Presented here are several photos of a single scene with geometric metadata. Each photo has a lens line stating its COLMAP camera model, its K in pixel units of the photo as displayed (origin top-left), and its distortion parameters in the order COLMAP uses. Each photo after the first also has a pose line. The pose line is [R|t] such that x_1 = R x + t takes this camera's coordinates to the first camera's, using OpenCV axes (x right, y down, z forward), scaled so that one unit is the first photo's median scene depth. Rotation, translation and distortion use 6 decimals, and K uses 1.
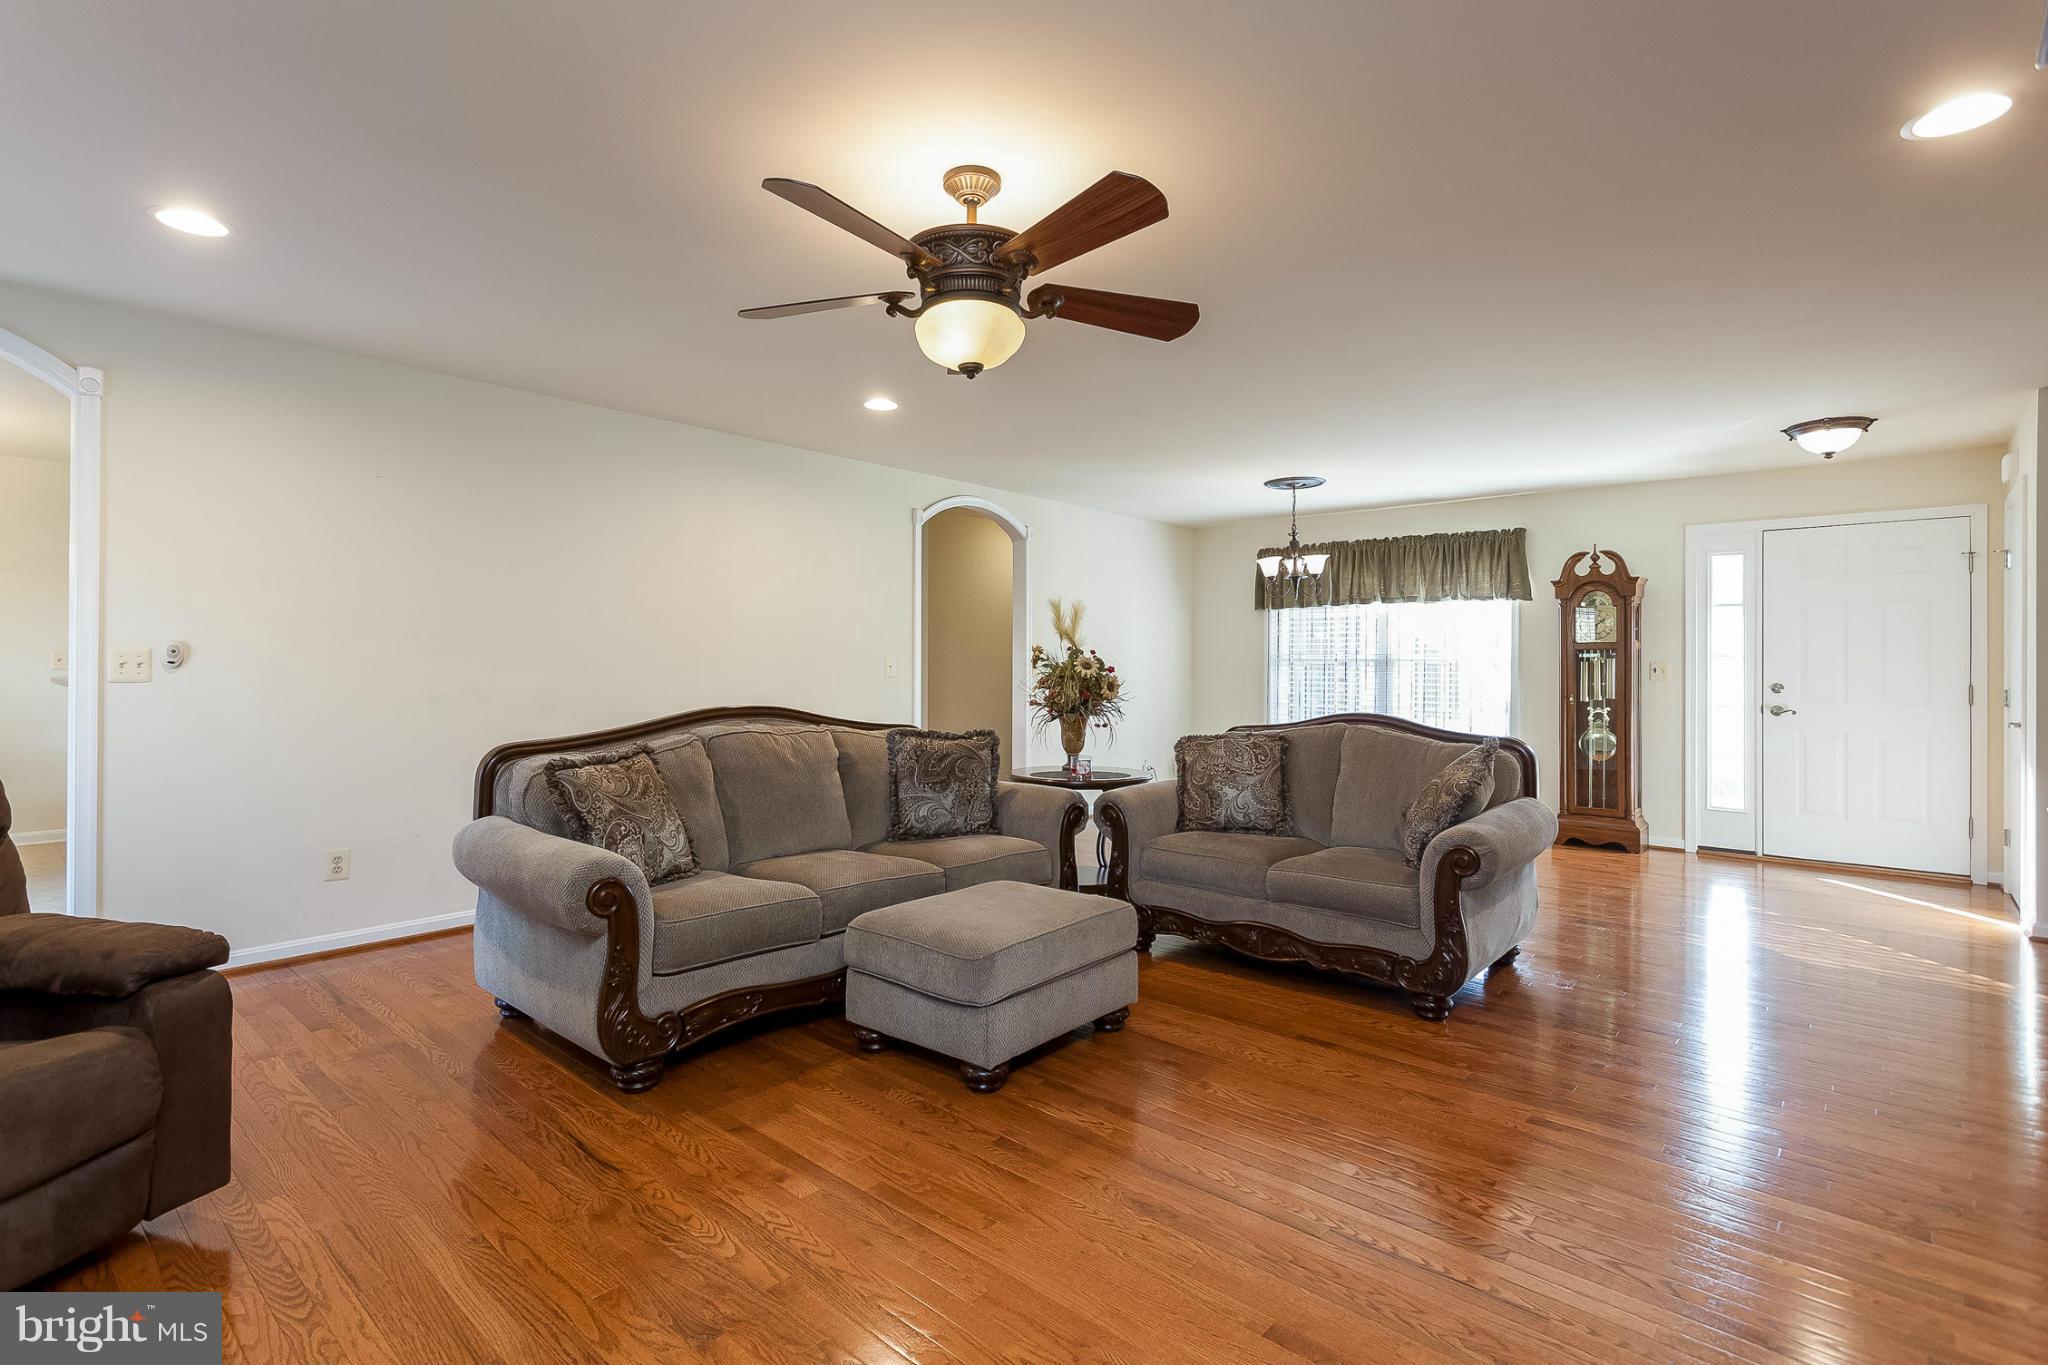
lens RADIAL K [[971.2, 0, 1010.4], [0, 971.2, 675.7], [0, 0, 1]] dist [0.009468, 0.001372]
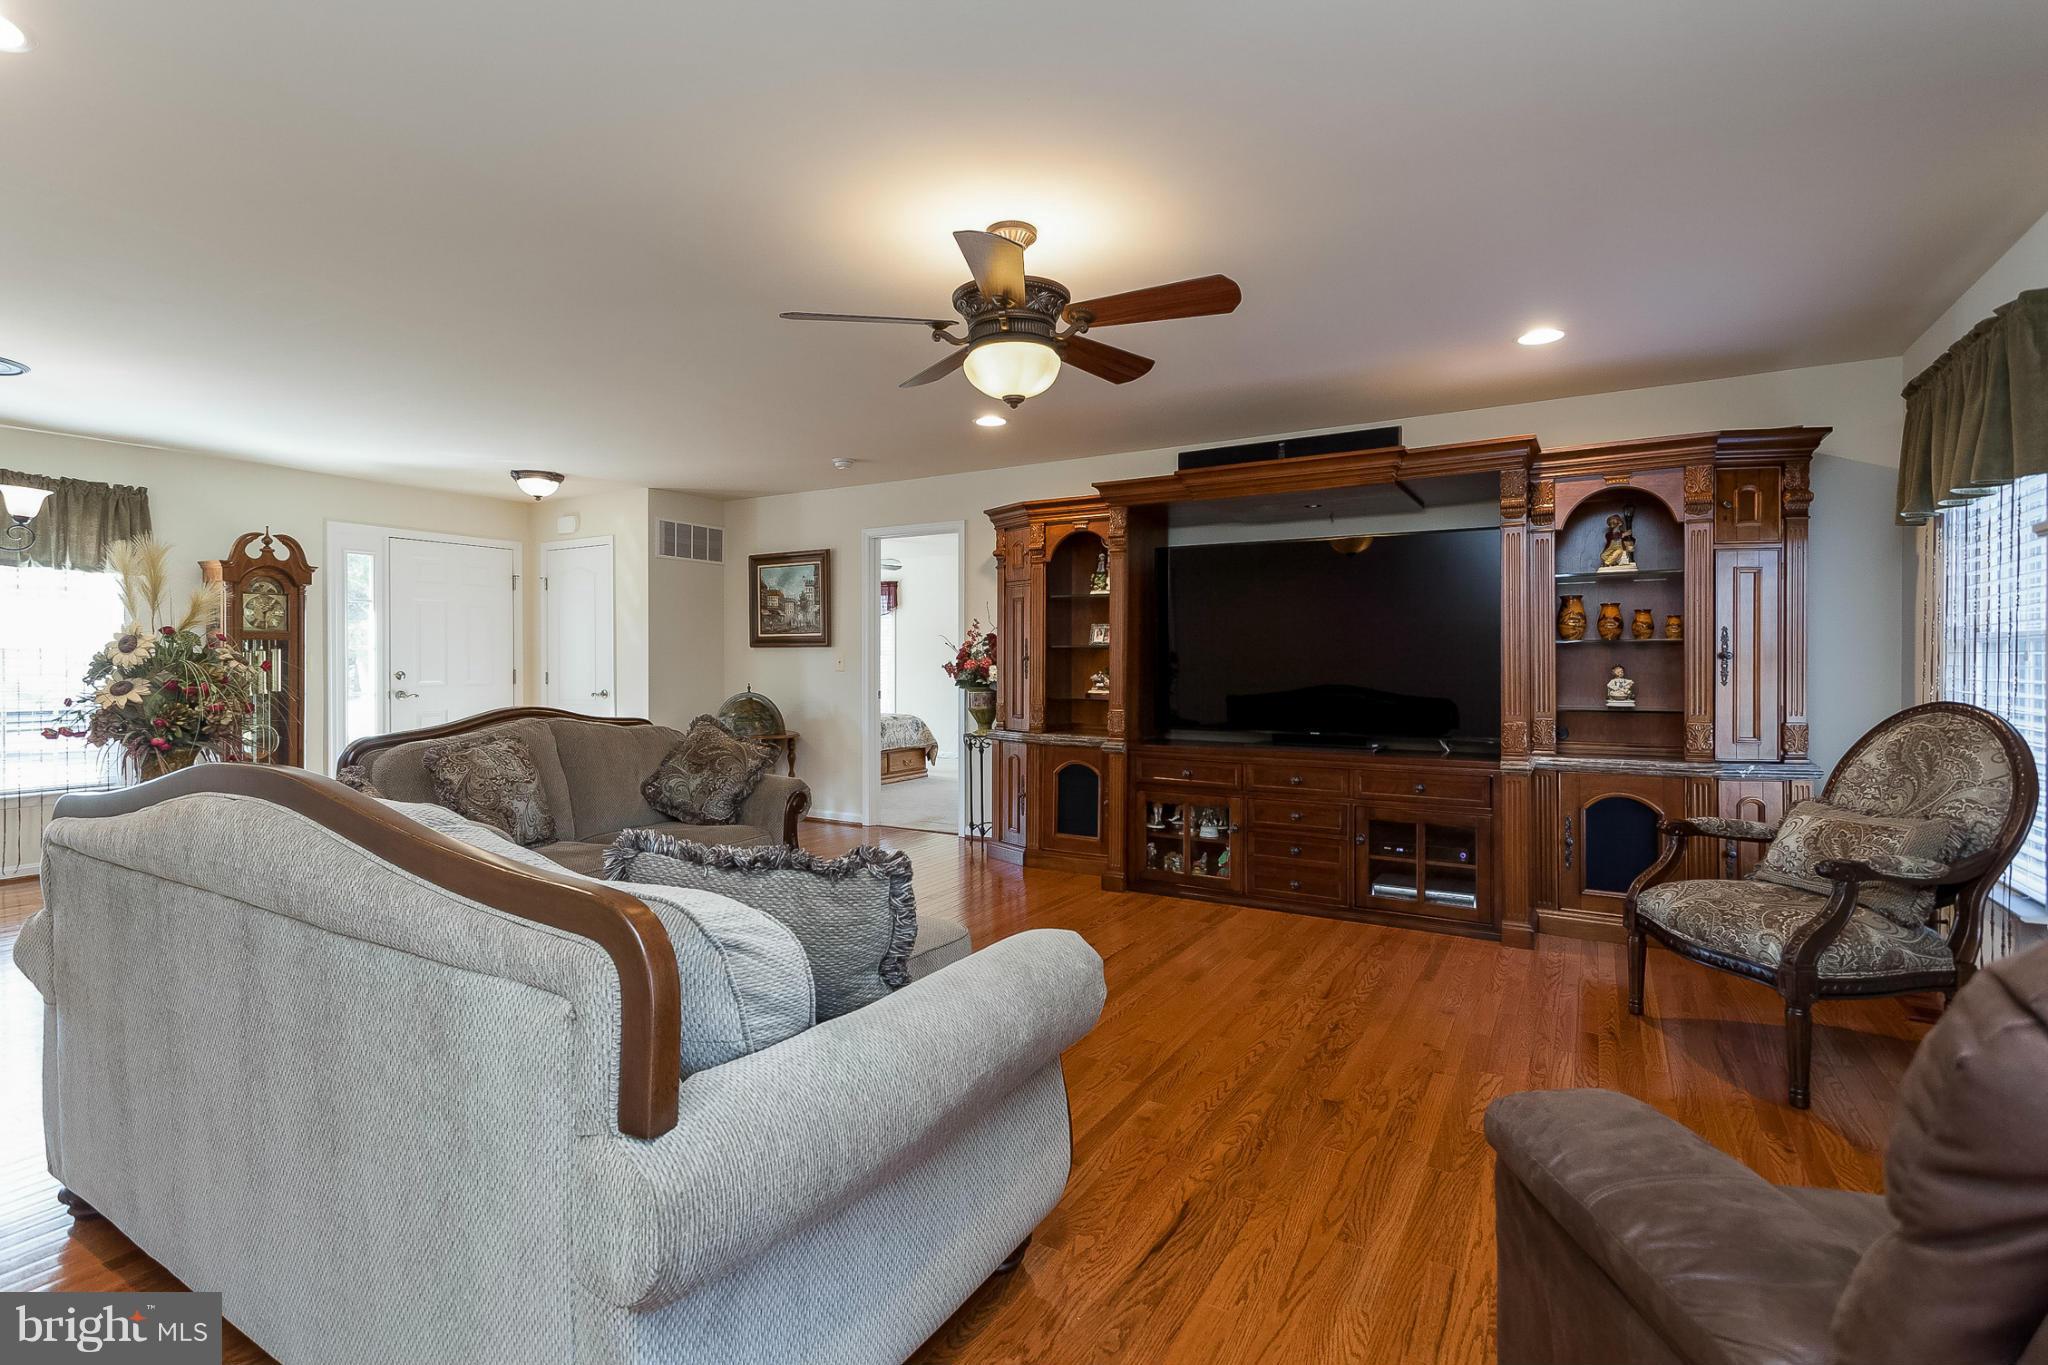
lens RADIAL K [[971.2, 0, 1016.4], [0, 971.2, 664.8], [0, 0, 1]] dist [0.009468, 0.001372]
pose [[-0.188248, -0.012197, 0.982046, -0.460333], [0.010814, 0.999837, 0.014491, -0.008299], [-0.982062, 0.013348, -0.188086, 0.478096]]
